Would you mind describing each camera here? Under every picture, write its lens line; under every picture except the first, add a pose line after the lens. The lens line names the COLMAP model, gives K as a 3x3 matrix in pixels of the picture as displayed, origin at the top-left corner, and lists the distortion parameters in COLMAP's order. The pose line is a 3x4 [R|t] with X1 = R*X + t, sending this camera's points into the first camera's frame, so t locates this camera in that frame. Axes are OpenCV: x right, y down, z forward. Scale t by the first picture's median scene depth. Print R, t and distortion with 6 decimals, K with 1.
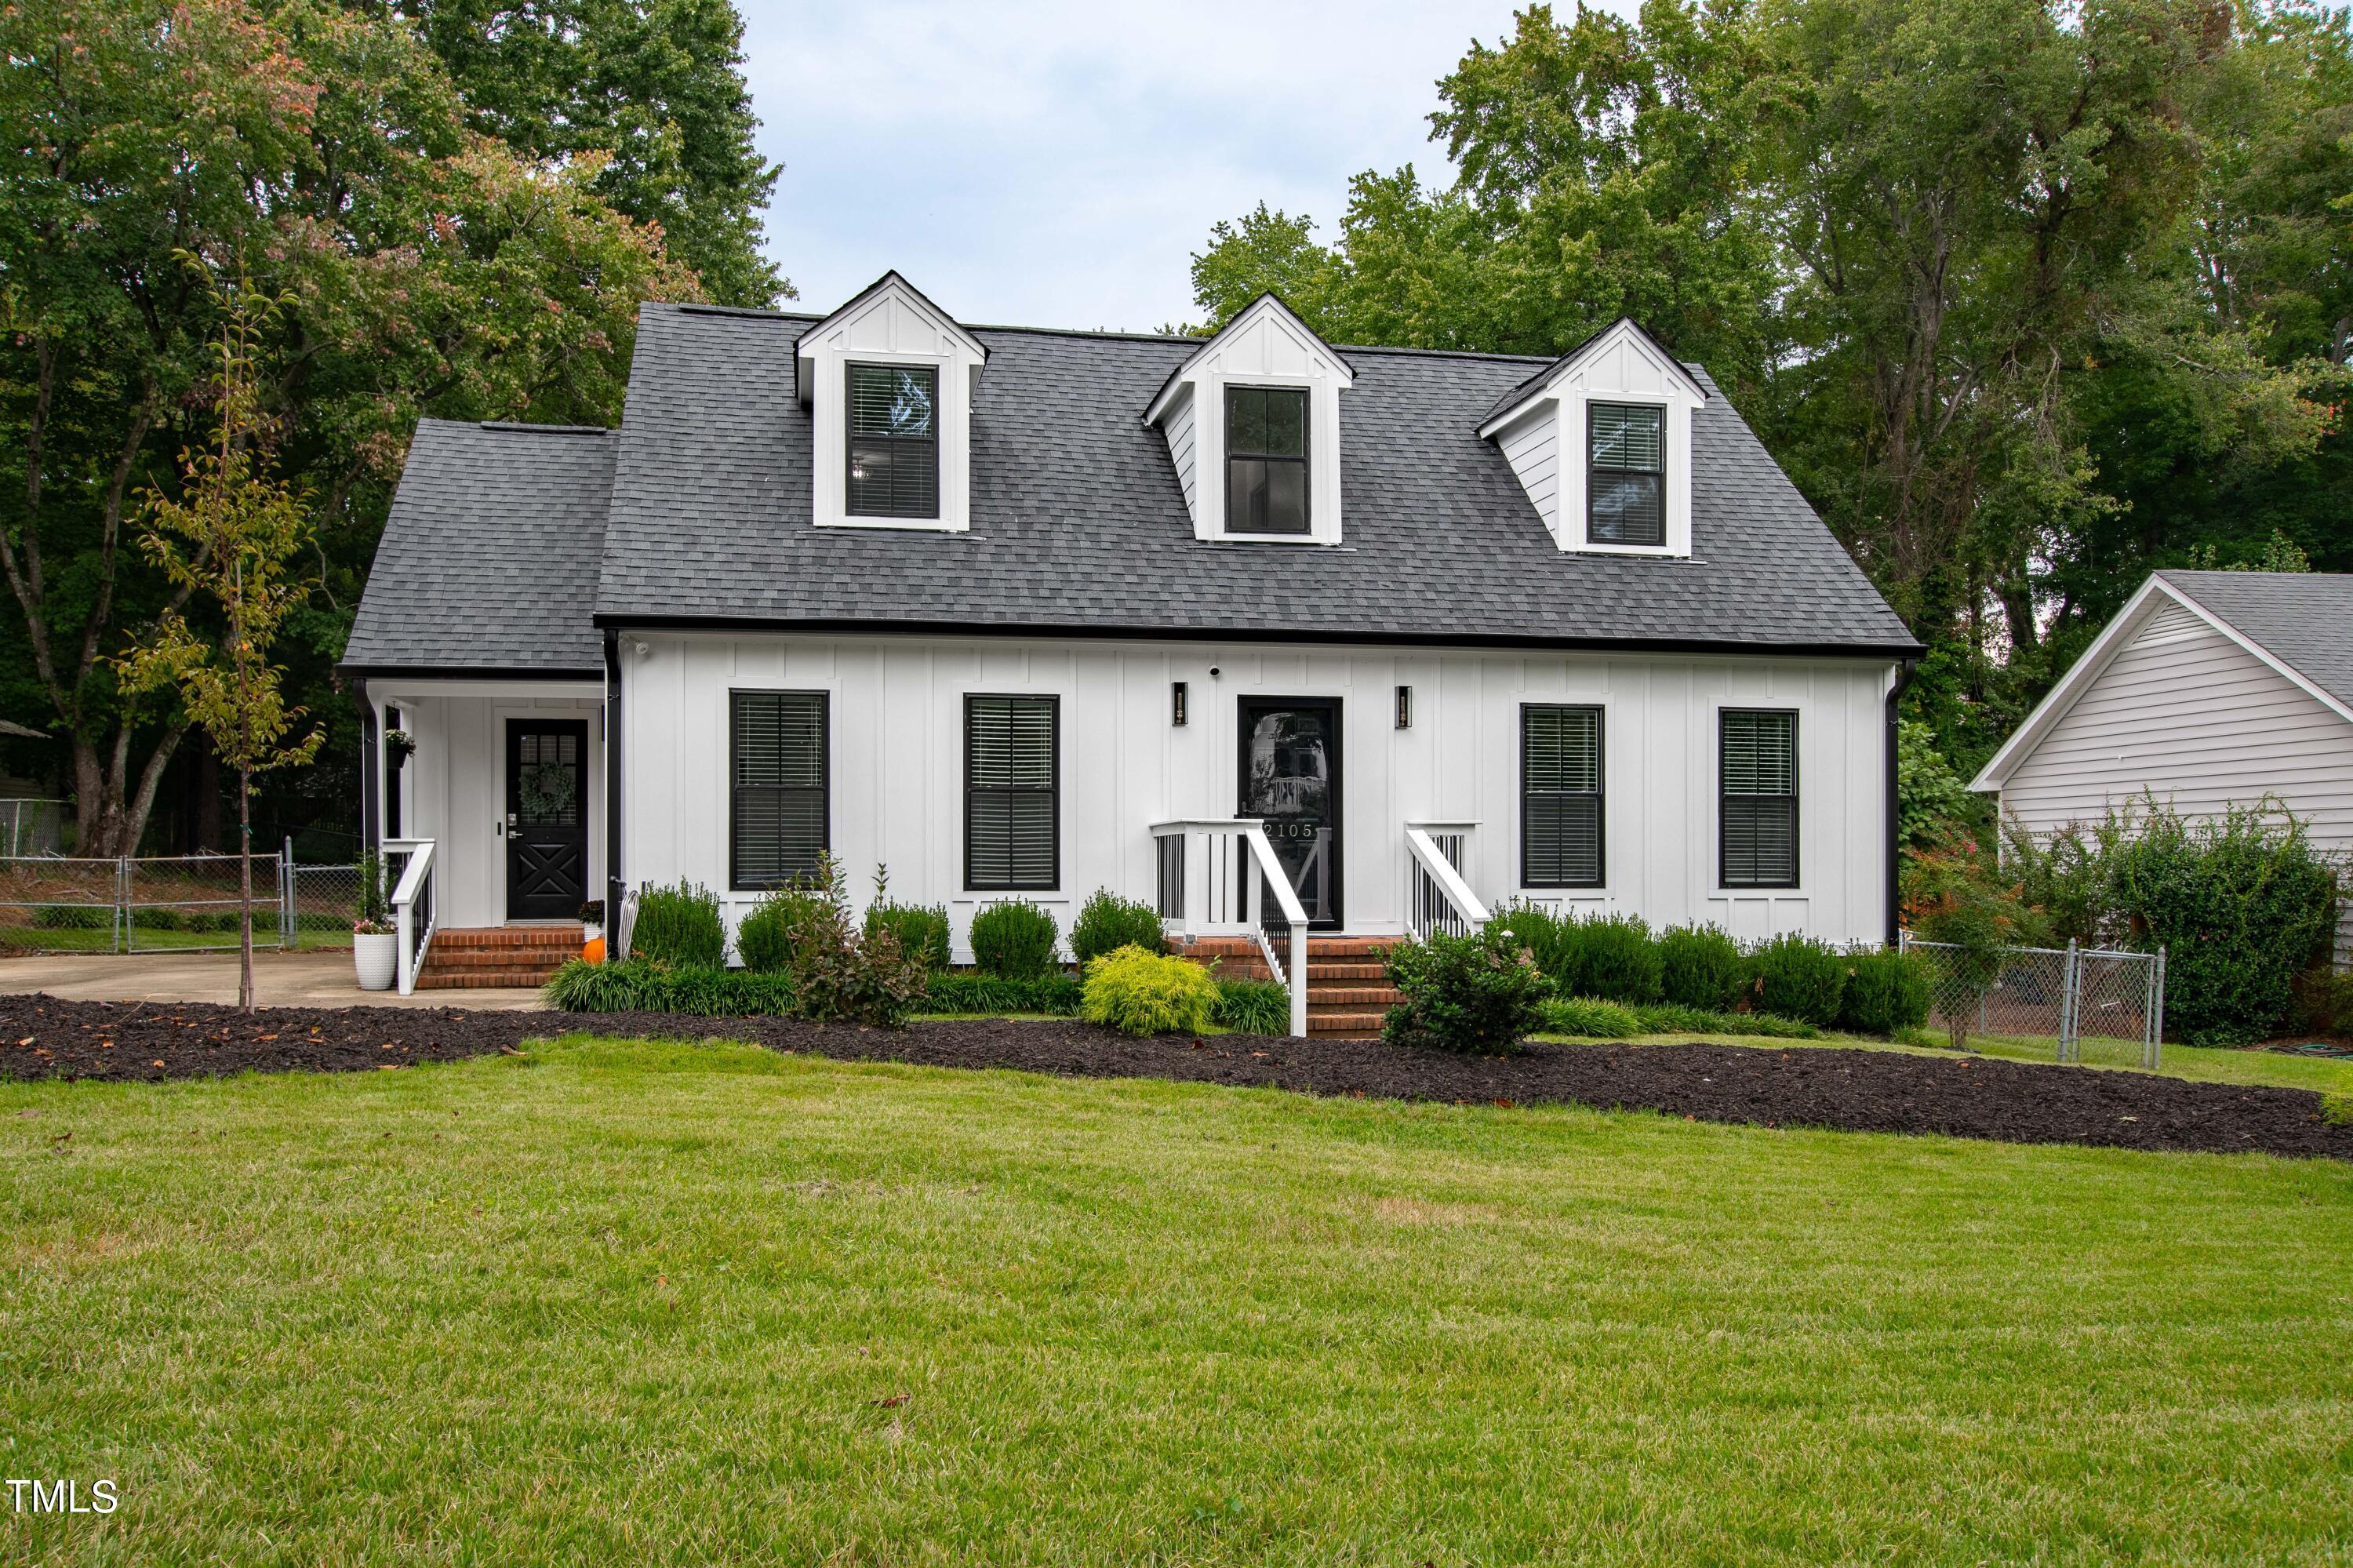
lens RADIAL K [[1896.7, 0, 1172.4], [0, 1896.7, 852.9], [0, 0, 1]] dist [-0.002948, 0.002463]
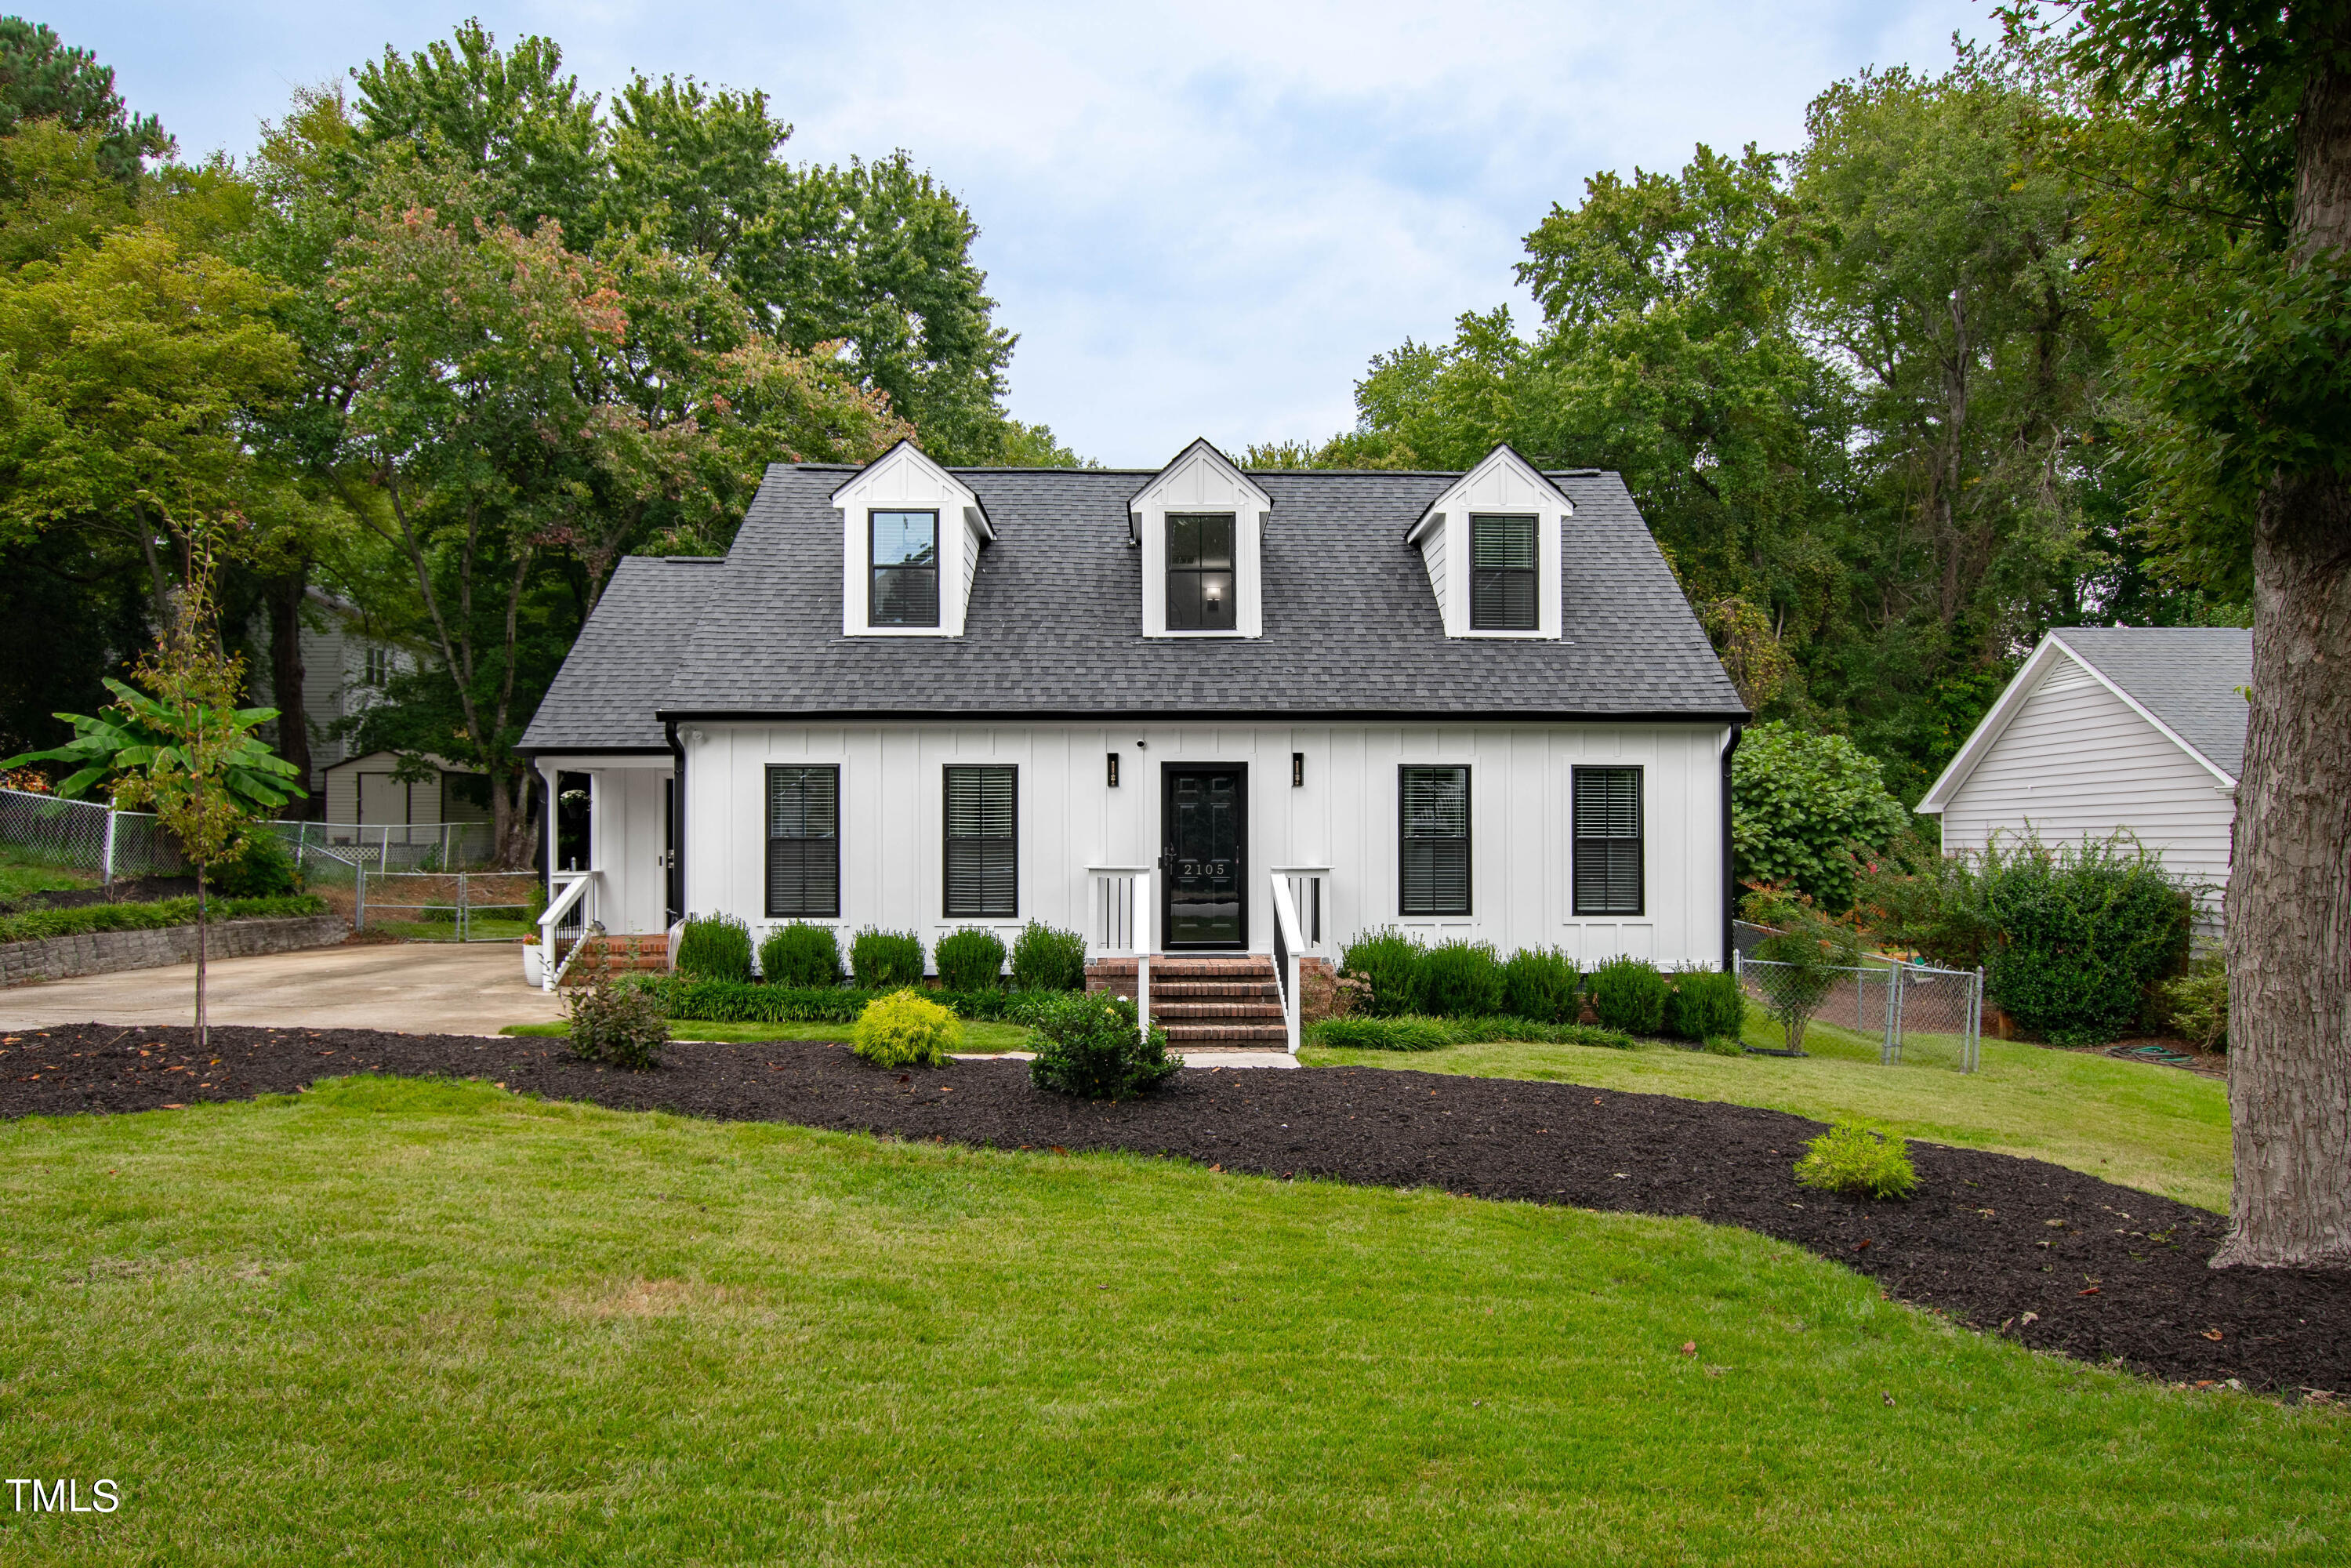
lens RADIAL K [[1459.7, 0, 1180.8], [0, 1459.7, 823.4], [0, 0, 1]] dist [-0.024965, 0.001801]
pose [[0.985817, -0.003712, -0.167784, 0.189710], [0.002419, 0.999966, -0.007906, -0.031639], [0.167808, 0.007388, 0.985792, 0.045270]]
